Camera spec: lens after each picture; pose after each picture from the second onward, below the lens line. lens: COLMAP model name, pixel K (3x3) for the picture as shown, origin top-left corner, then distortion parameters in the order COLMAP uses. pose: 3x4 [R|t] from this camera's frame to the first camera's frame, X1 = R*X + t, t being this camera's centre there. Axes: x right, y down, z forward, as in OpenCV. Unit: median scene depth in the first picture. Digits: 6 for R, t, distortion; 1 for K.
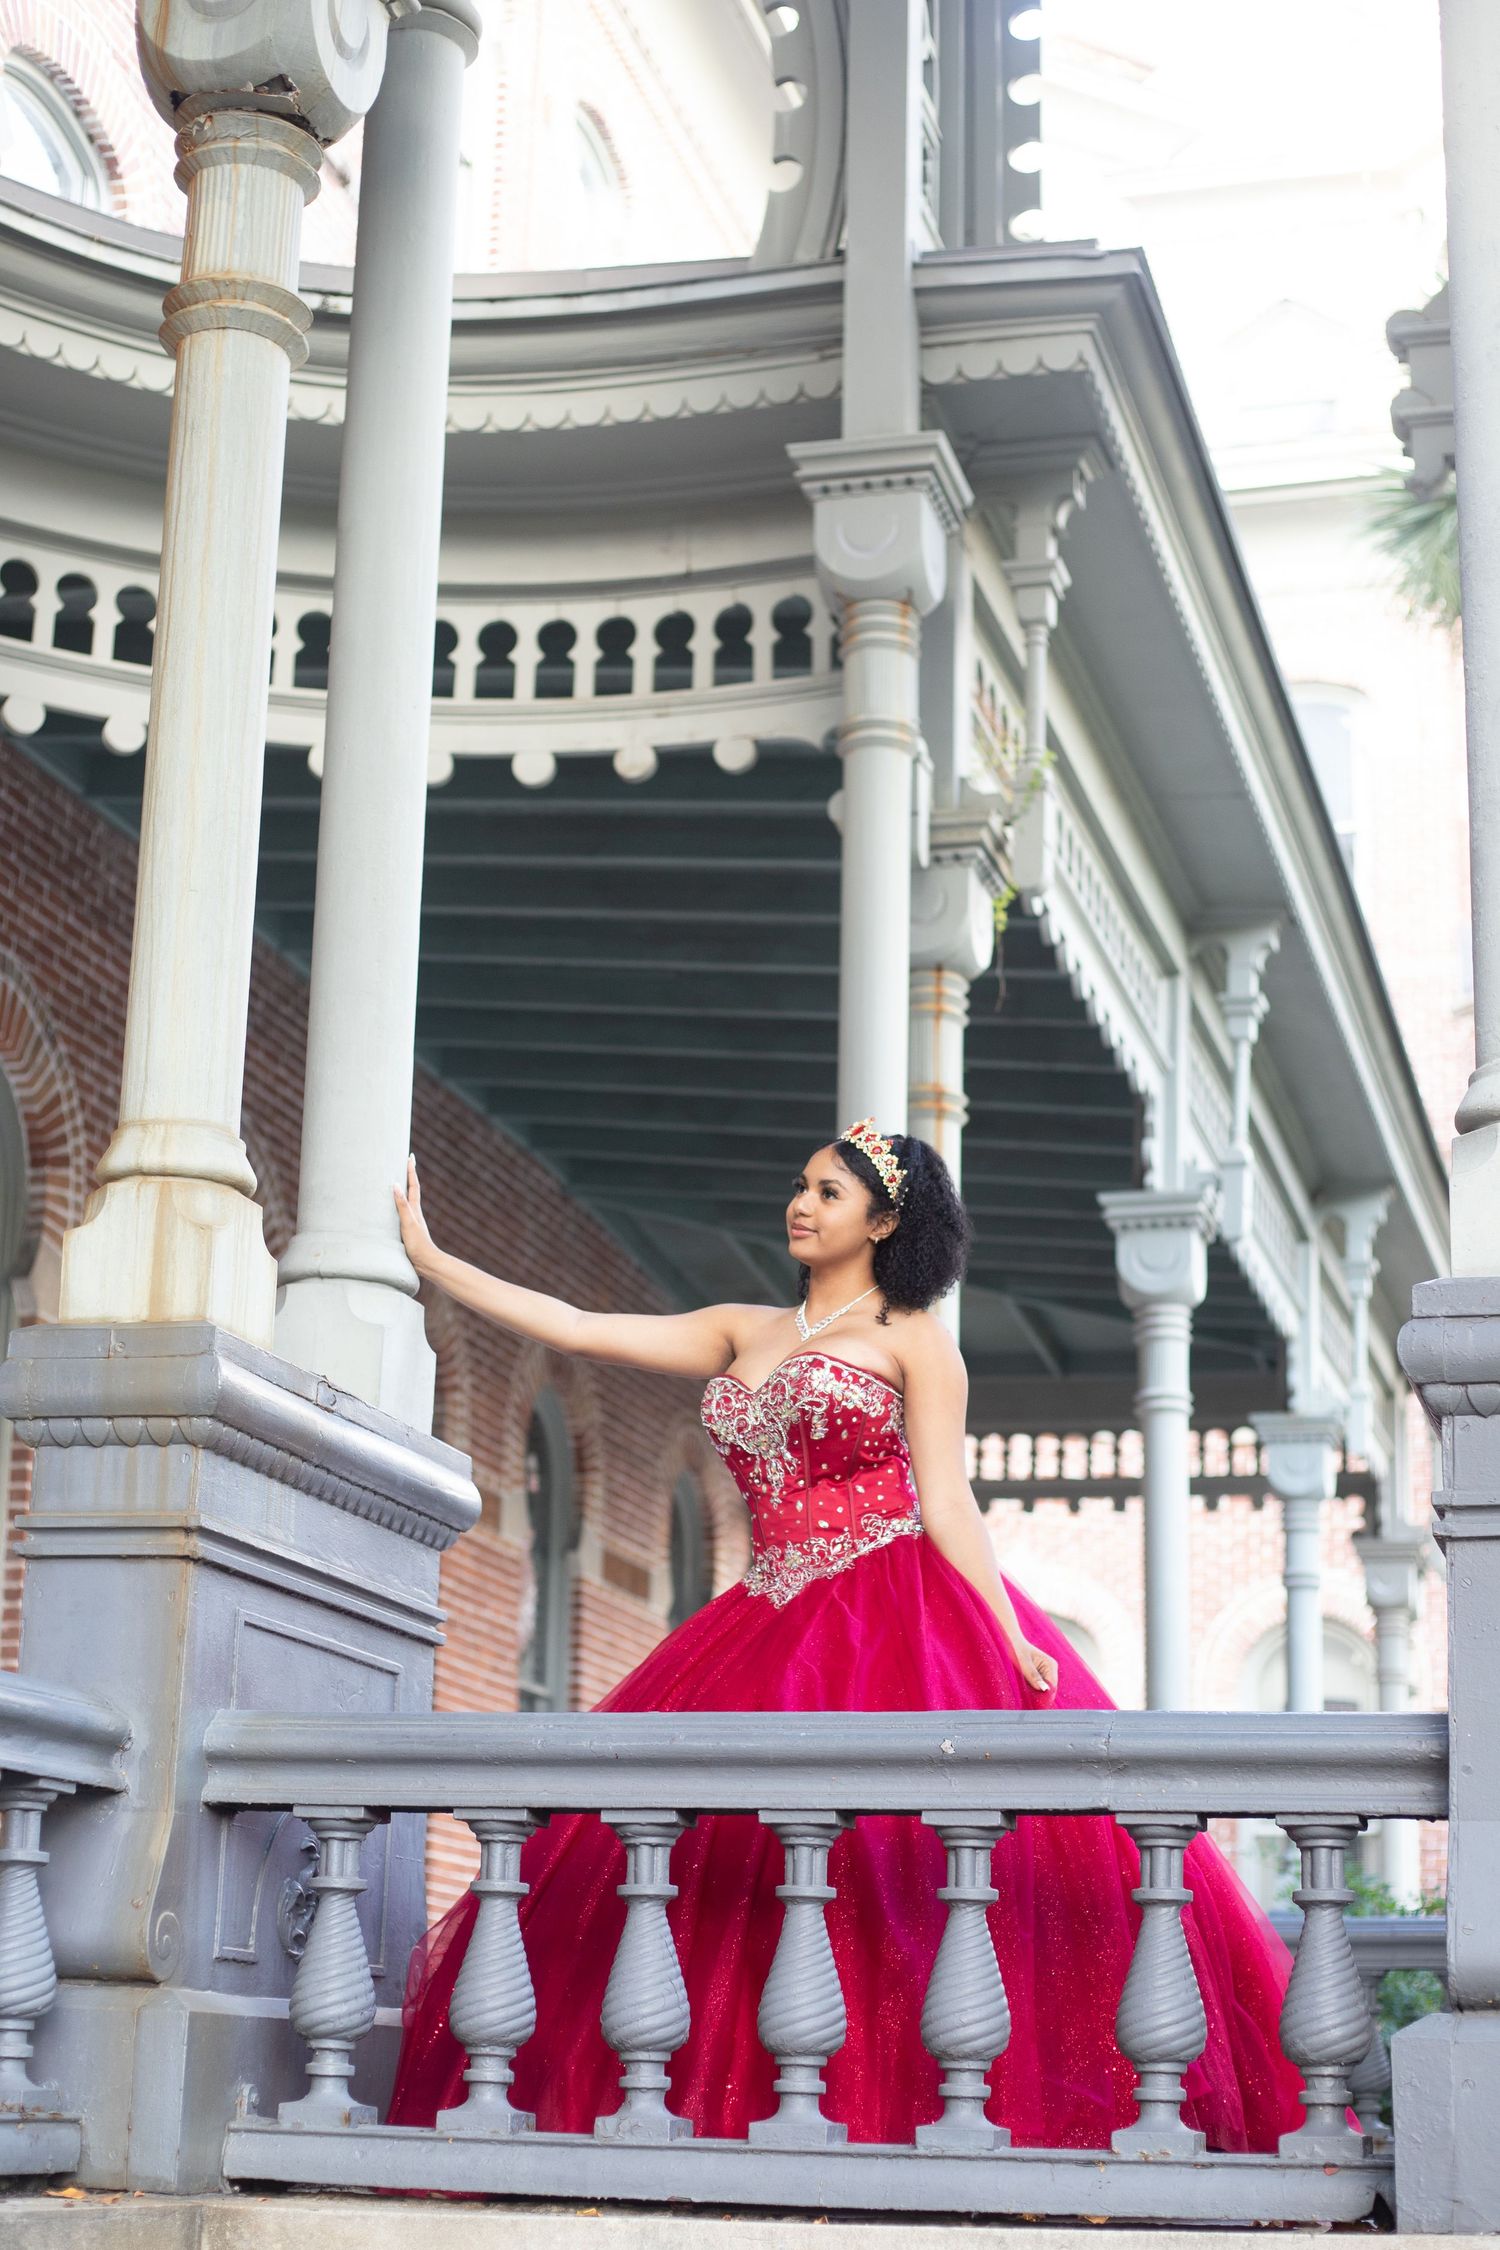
lens RADIAL K [[3492.4, 0, 750.0], [0, 3492.4, 1125.0], [0, 0, 1]] dist [-0.062572, -0.087320]
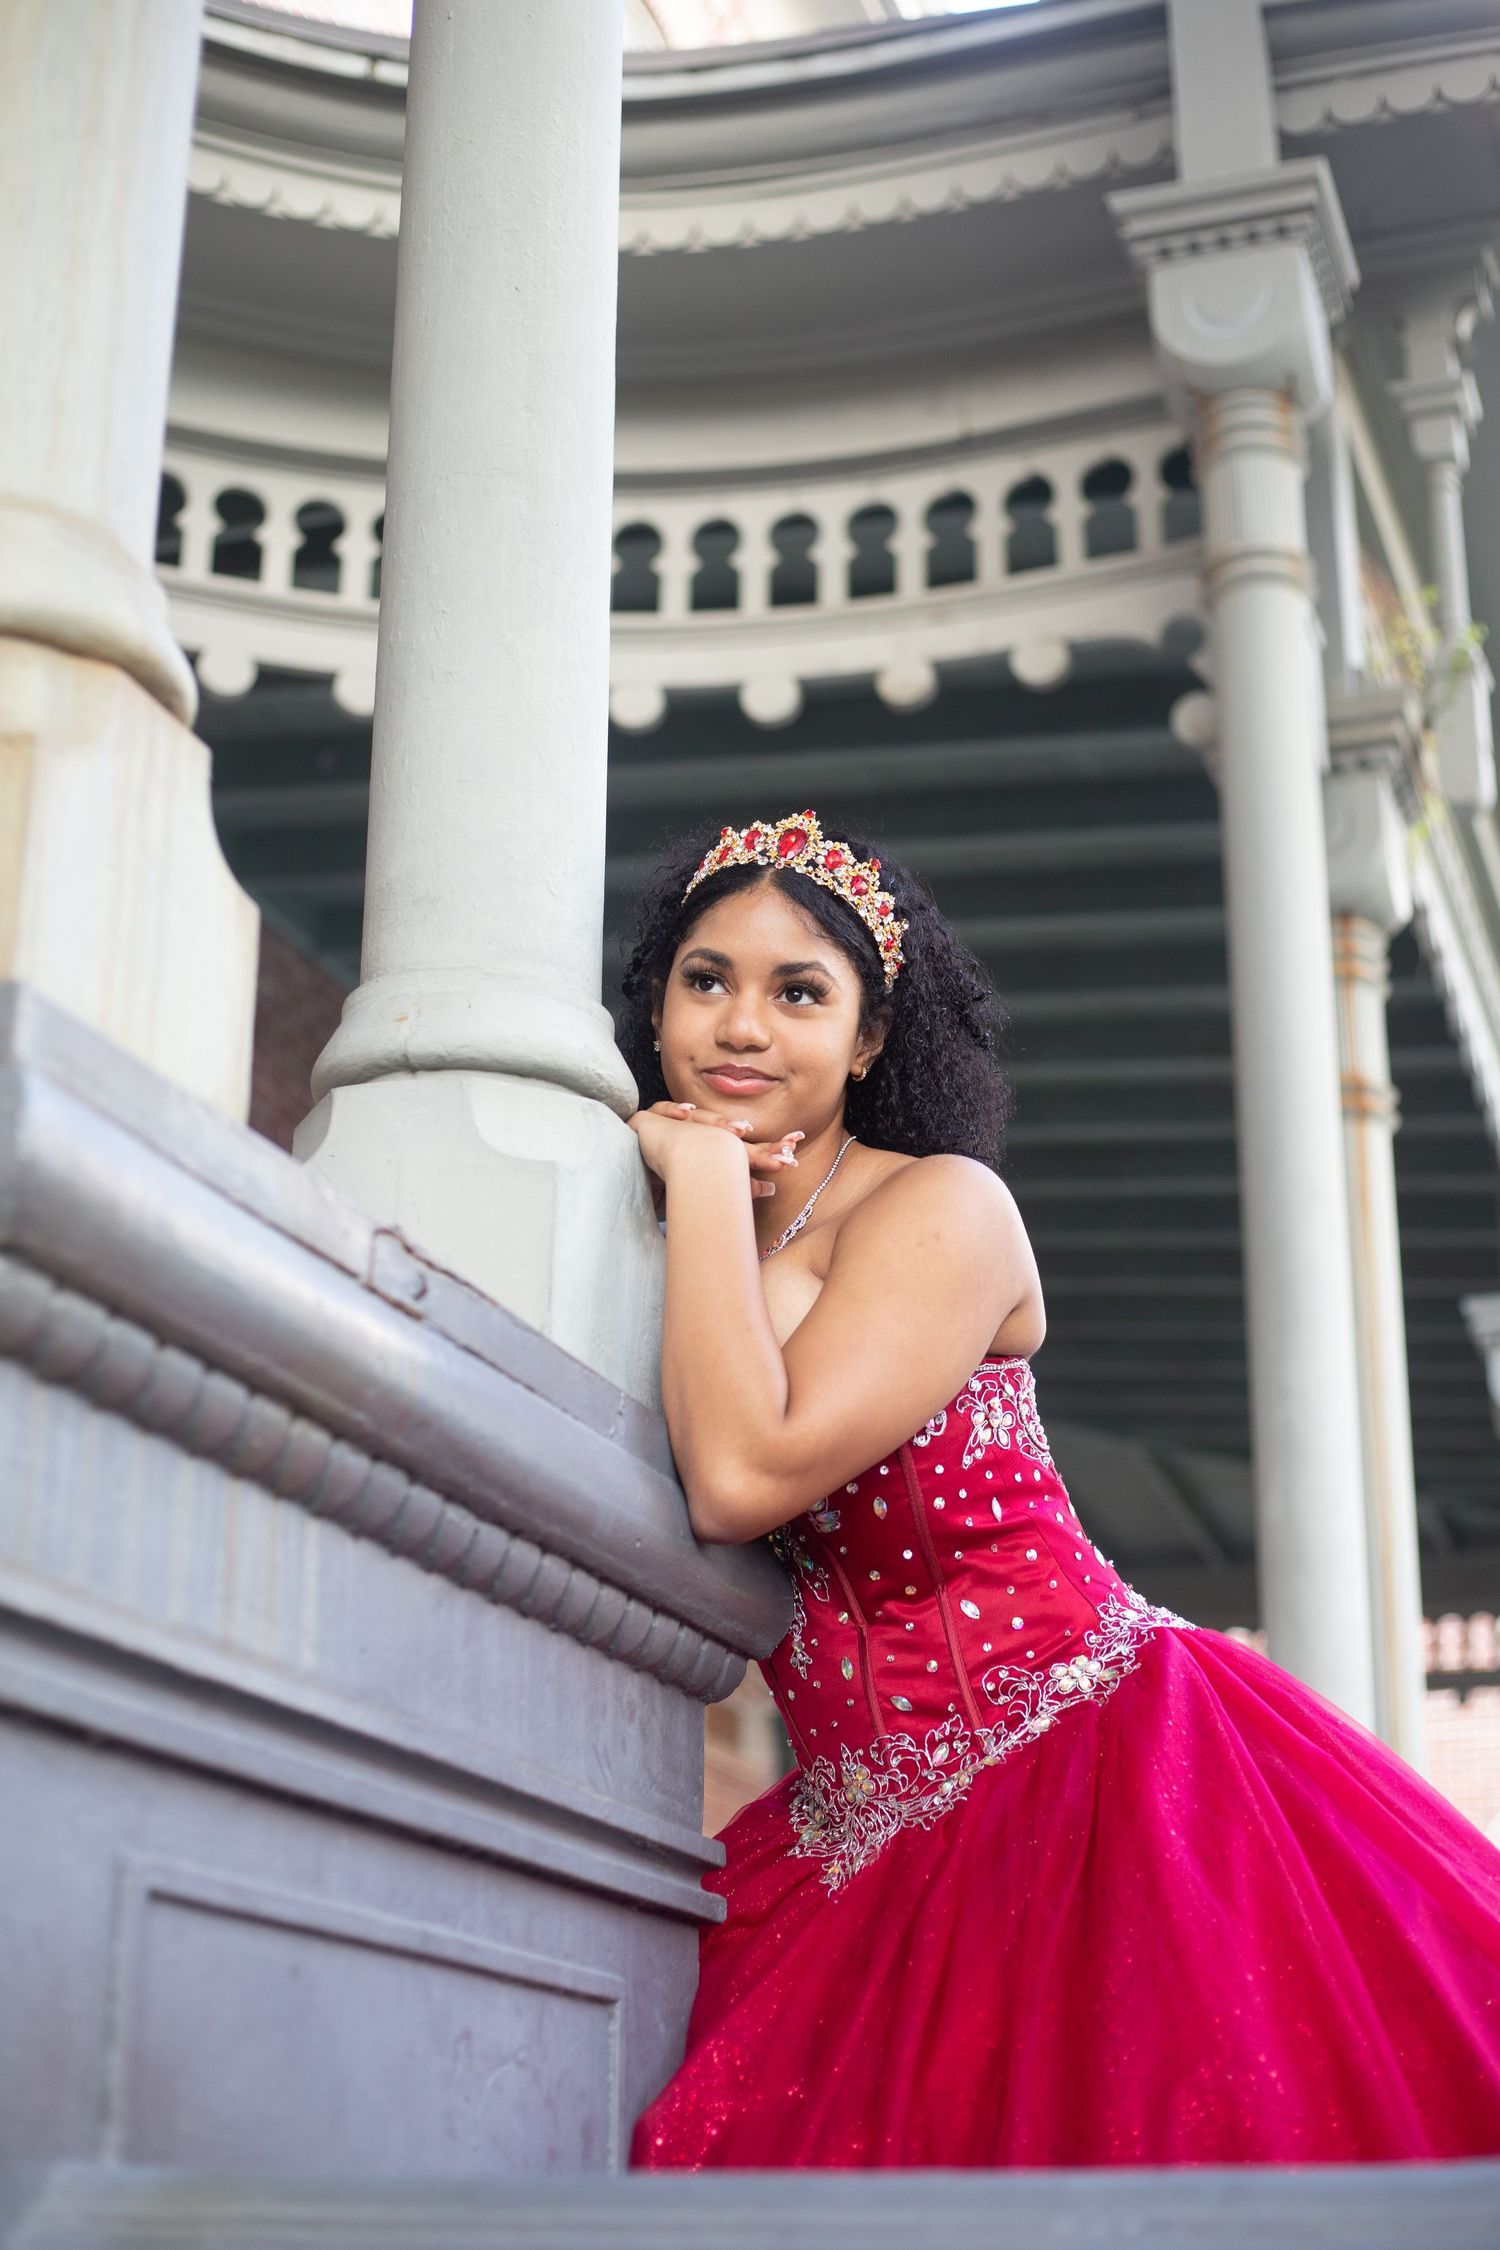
lens RADIAL K [[3293.9, 0, 752.0], [0, 3293.9, 1047.0], [0, 0, 1]] dist [-0.063794, -0.109412]
pose [[0.997600, -0.040723, -0.056007, -0.032546], [0.034999, 0.994408, -0.099636, 0.046874], [0.059752, 0.097437, 0.993446, 0.336189]]
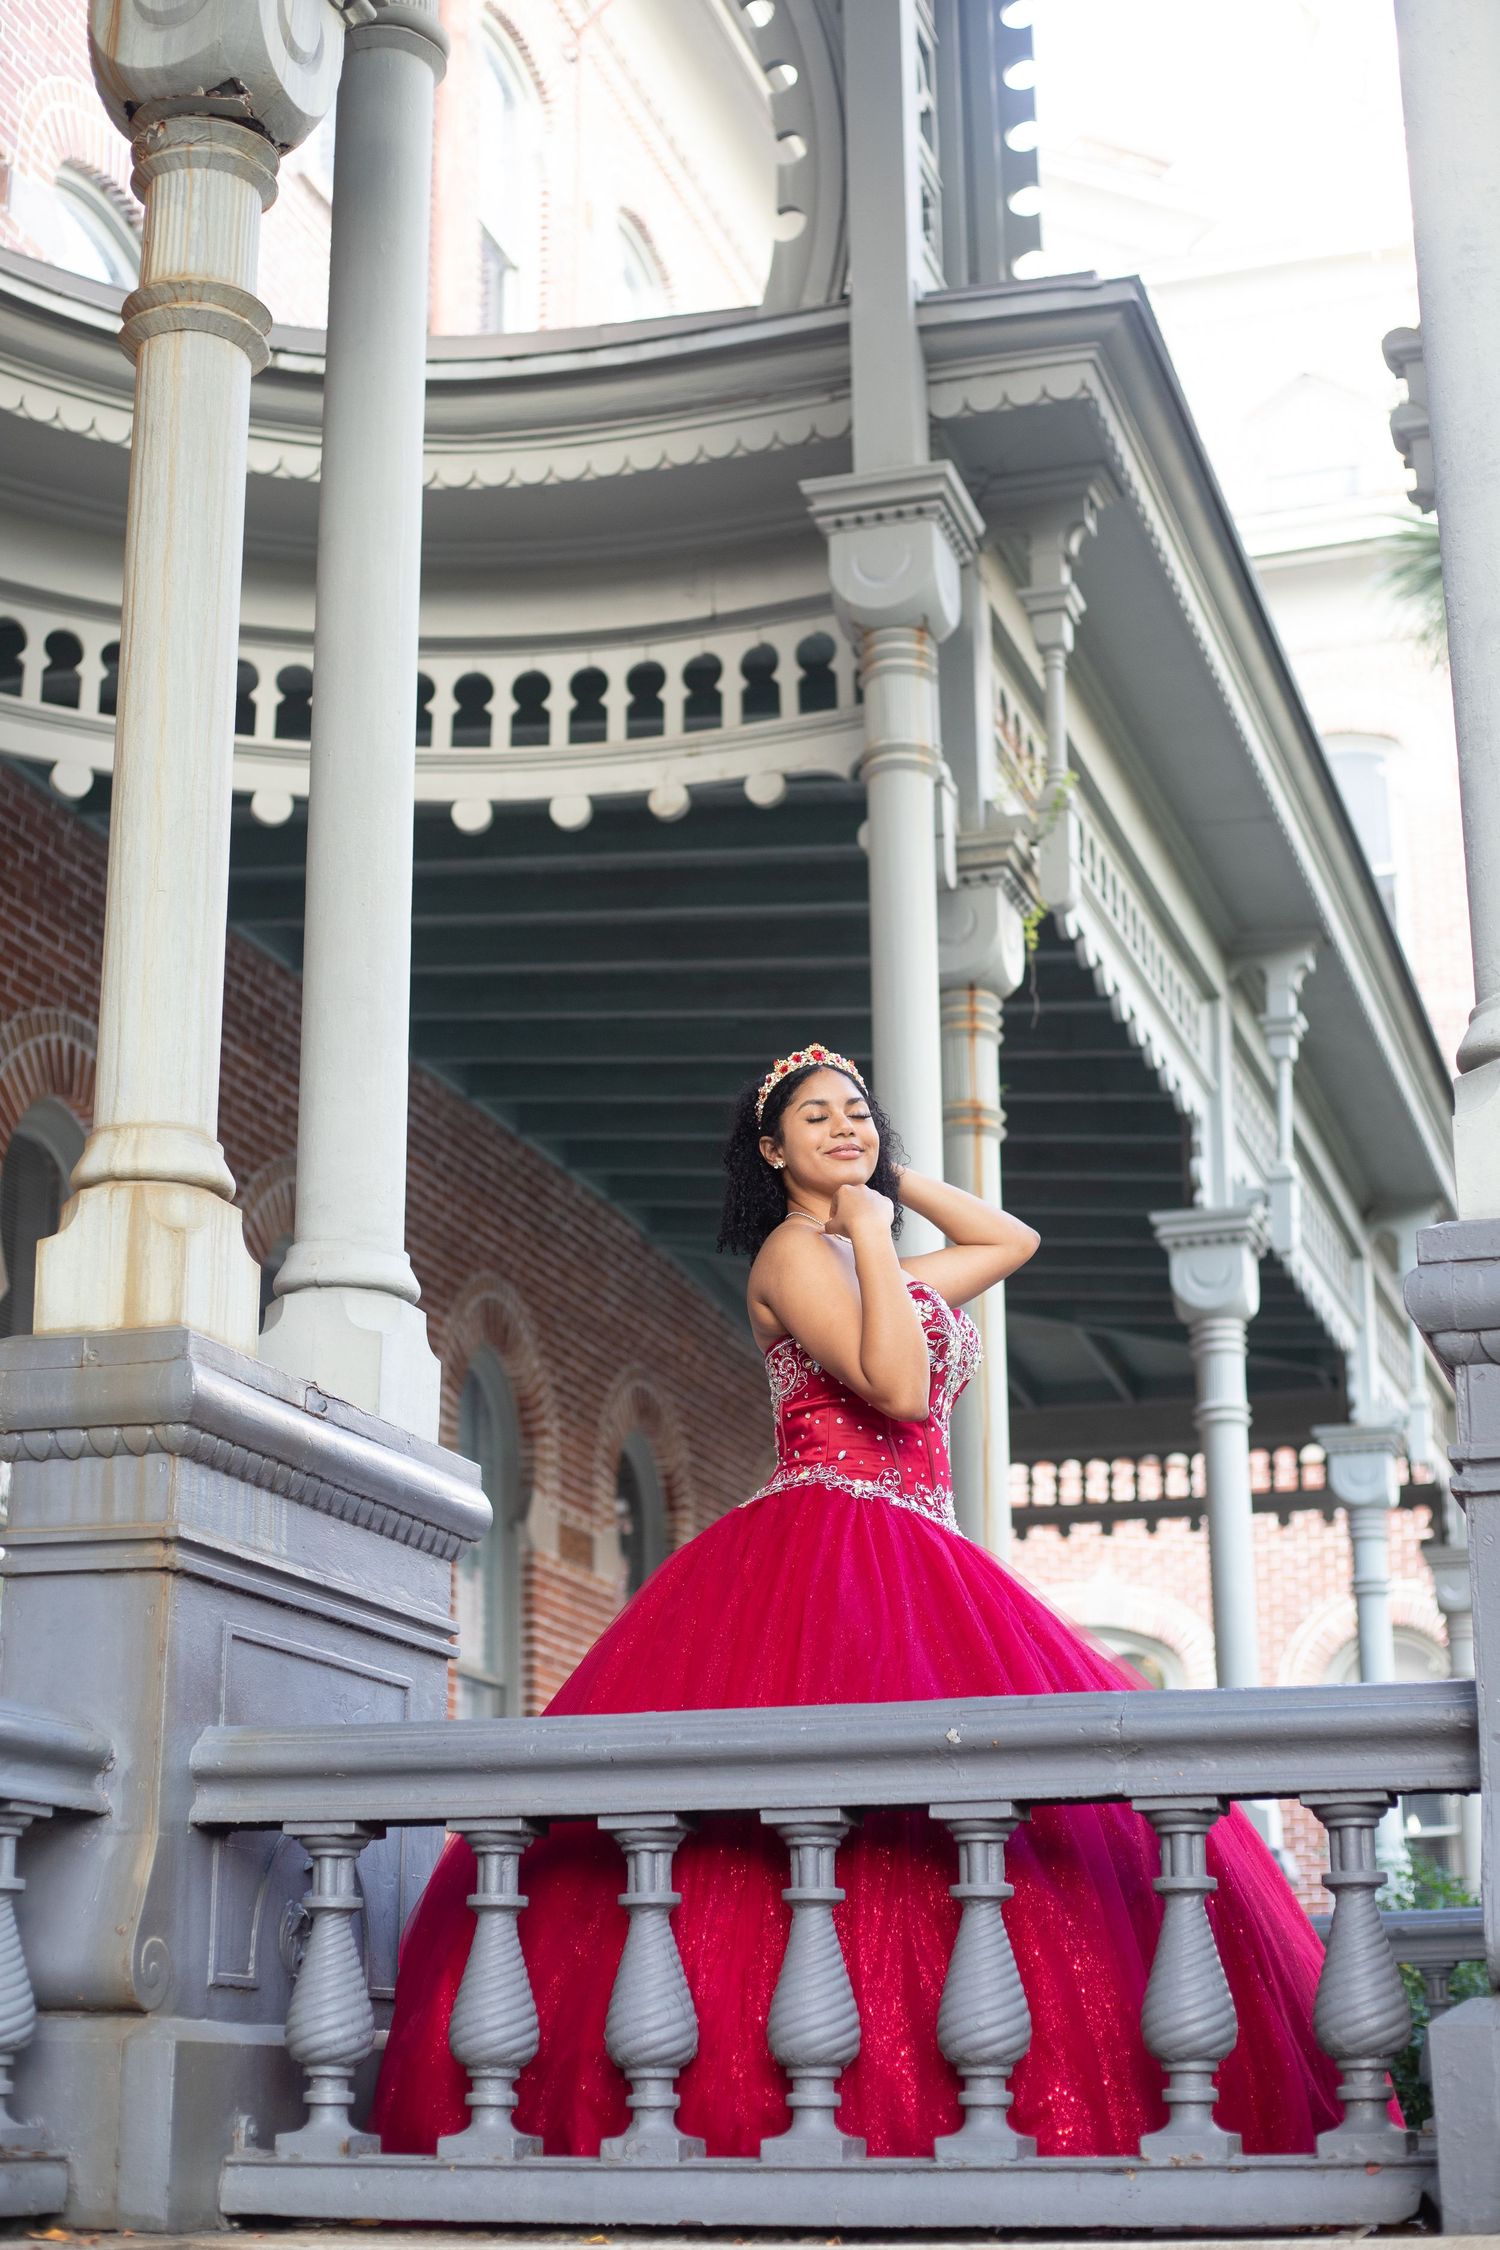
lens RADIAL K [[3293.9, 0, 752.0], [0, 3293.9, 1047.0], [0, 0, 1]] dist [-0.063794, -0.109412]
pose [[0.998816, -0.041408, -0.025520, 0.014513], [0.040280, 0.998252, -0.043256, 0.012024], [0.027267, 0.042177, 0.998738, 0.041578]]
